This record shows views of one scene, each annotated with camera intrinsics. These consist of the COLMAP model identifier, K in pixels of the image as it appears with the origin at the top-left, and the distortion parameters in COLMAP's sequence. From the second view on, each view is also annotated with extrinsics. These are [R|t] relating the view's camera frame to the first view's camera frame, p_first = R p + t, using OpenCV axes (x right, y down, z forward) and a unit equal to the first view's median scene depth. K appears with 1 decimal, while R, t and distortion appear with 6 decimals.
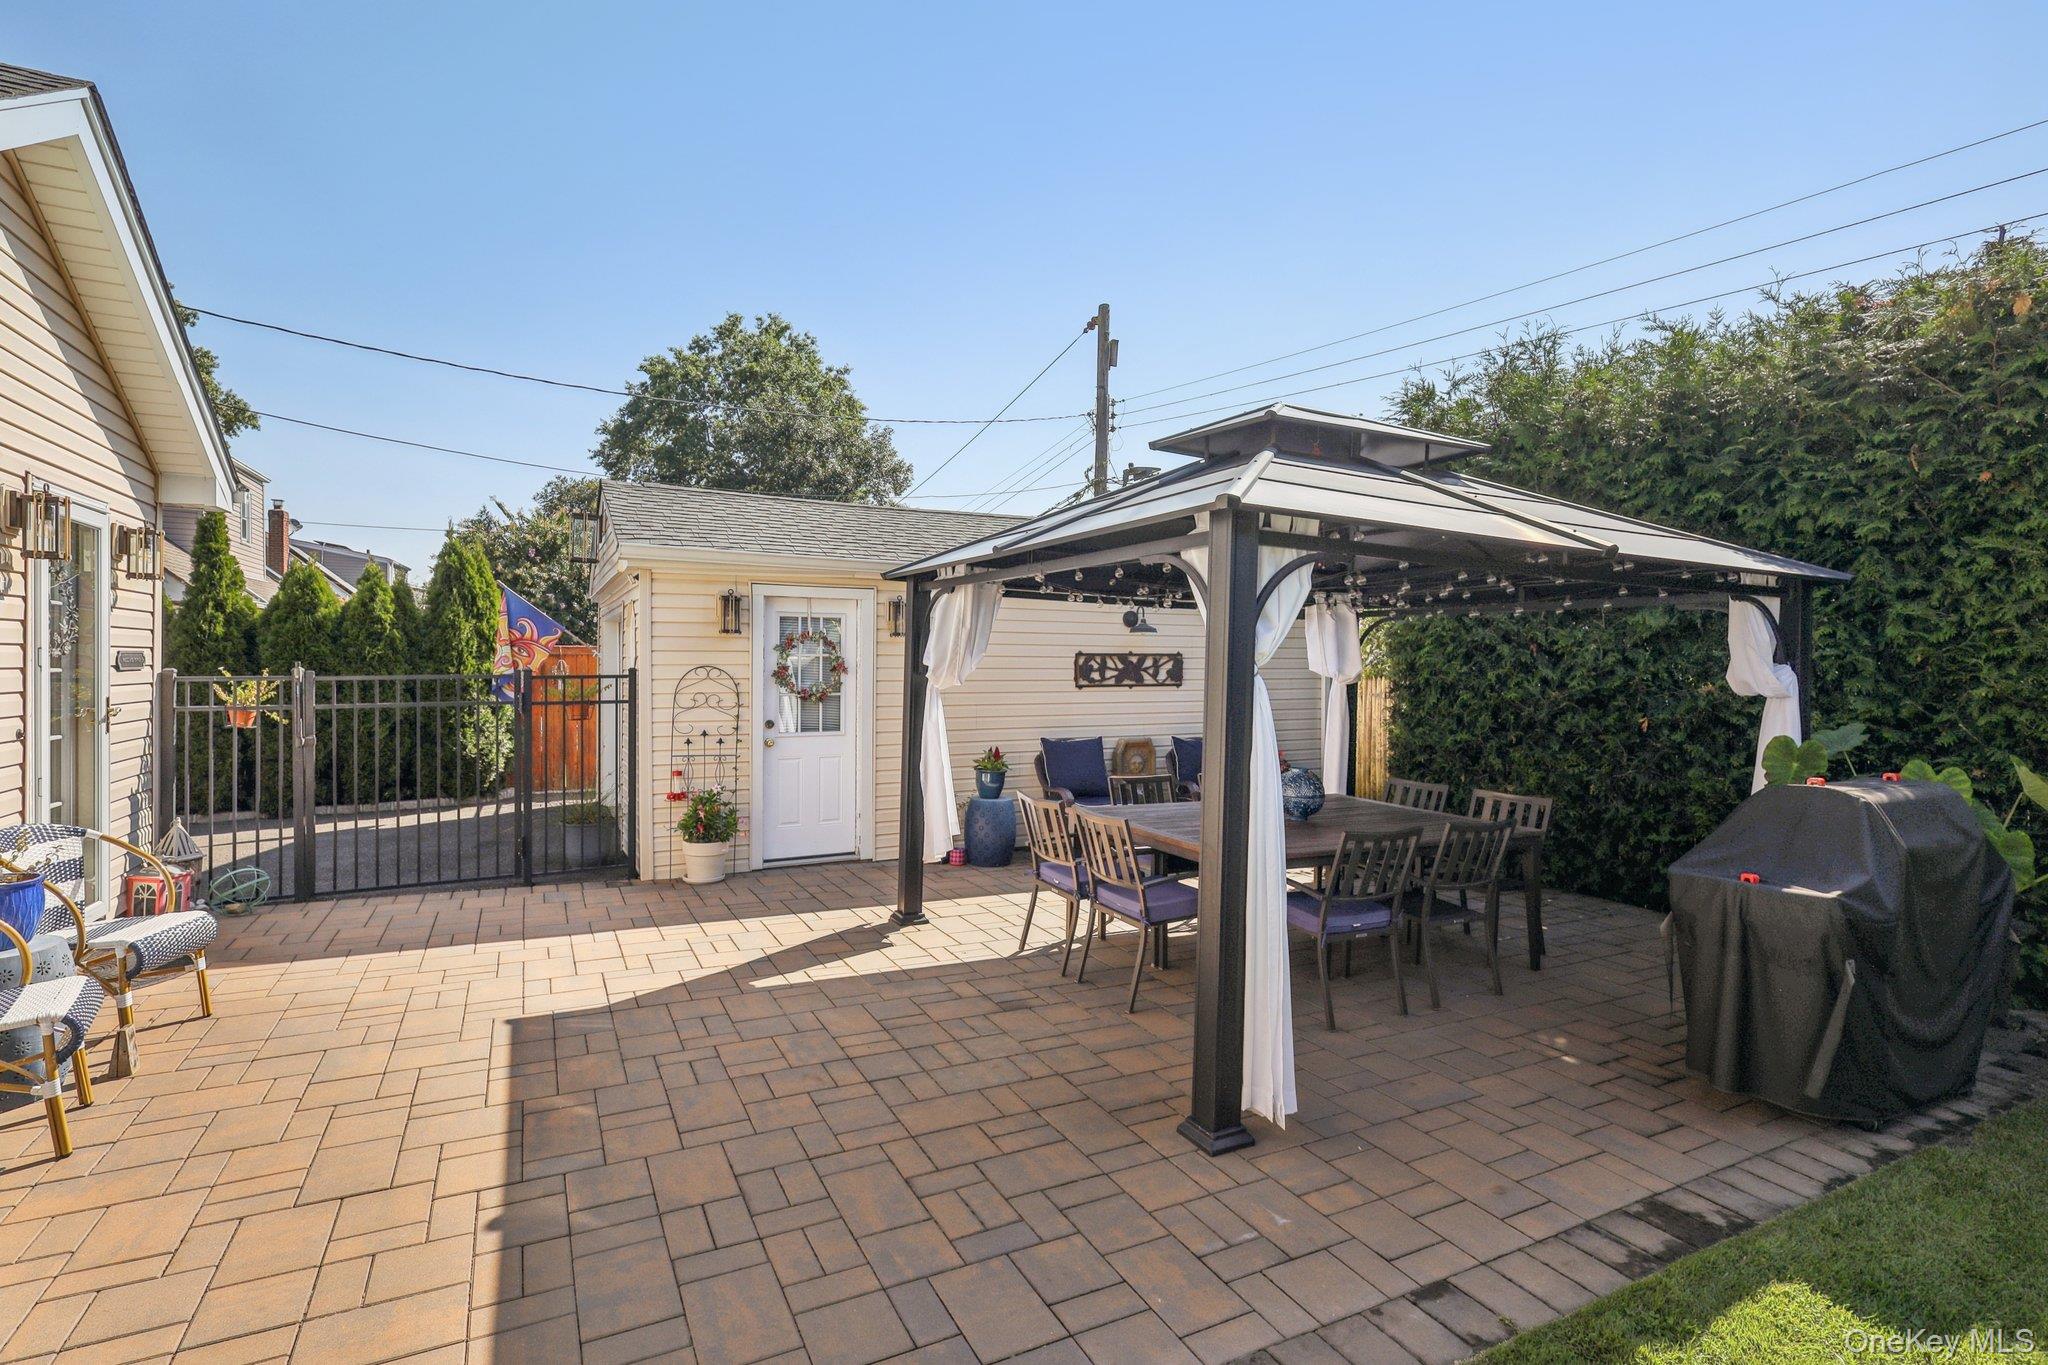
lens RADIAL K [[974.5, 0, 1024.0], [0, 974.5, 682.5], [0, 0, 1]] dist [0.002171, 0.000611]
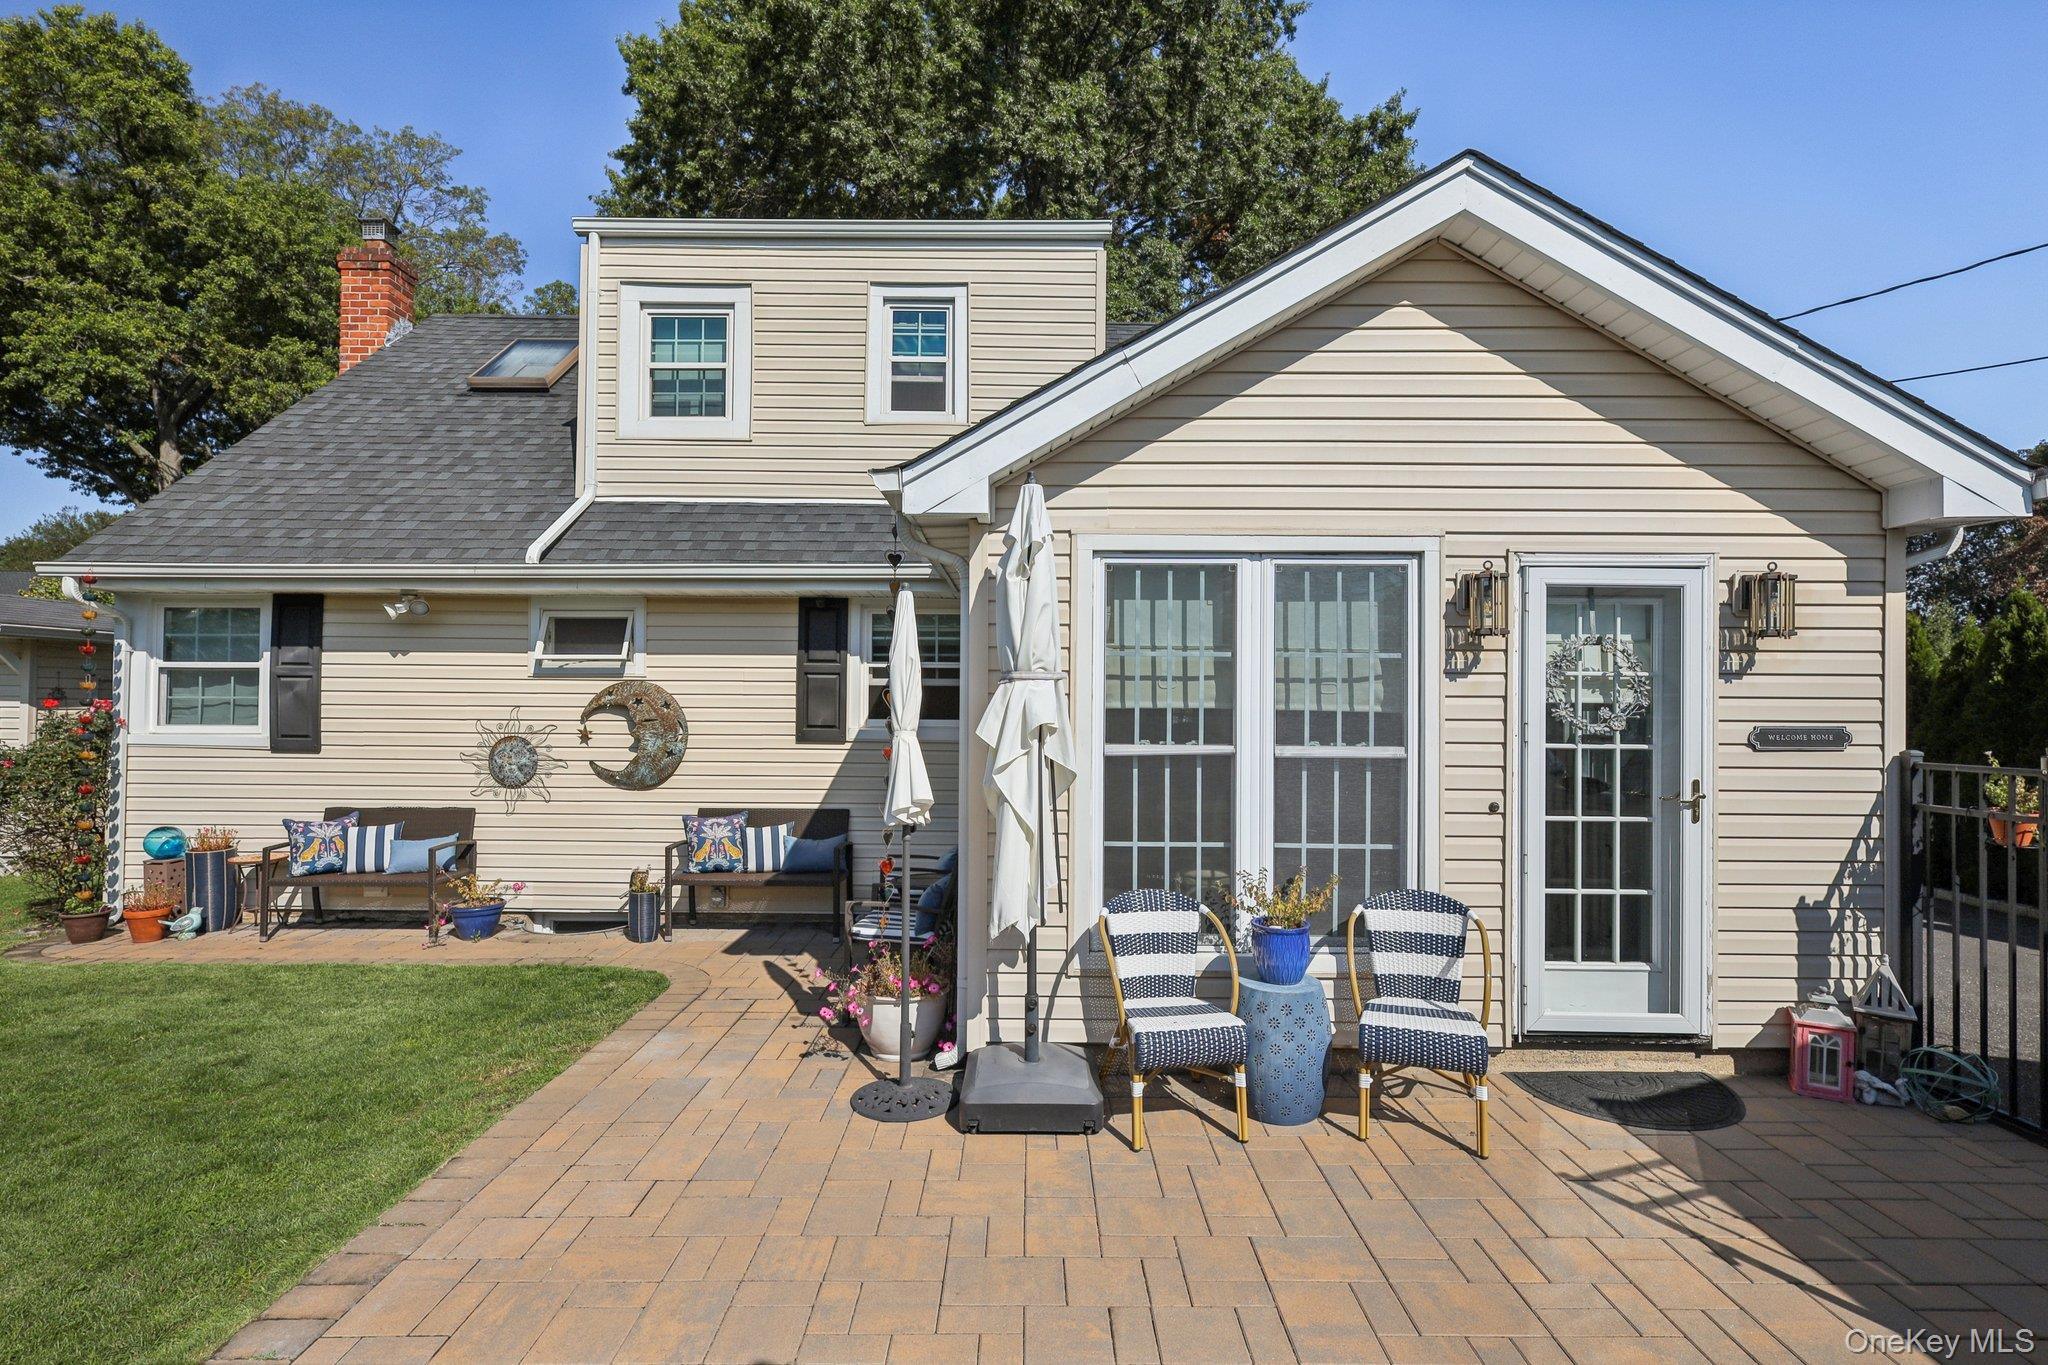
lens RADIAL K [[974.5, 0, 1024.0], [0, 974.5, 682.5], [0, 0, 1]] dist [0.002171, 0.000611]
pose [[-0.457808, -0.019228, -0.888843, 0.092077], [-0.031544, 0.999488, -0.005374, -0.045268], [0.888491, 0.025578, -0.458180, 0.829114]]
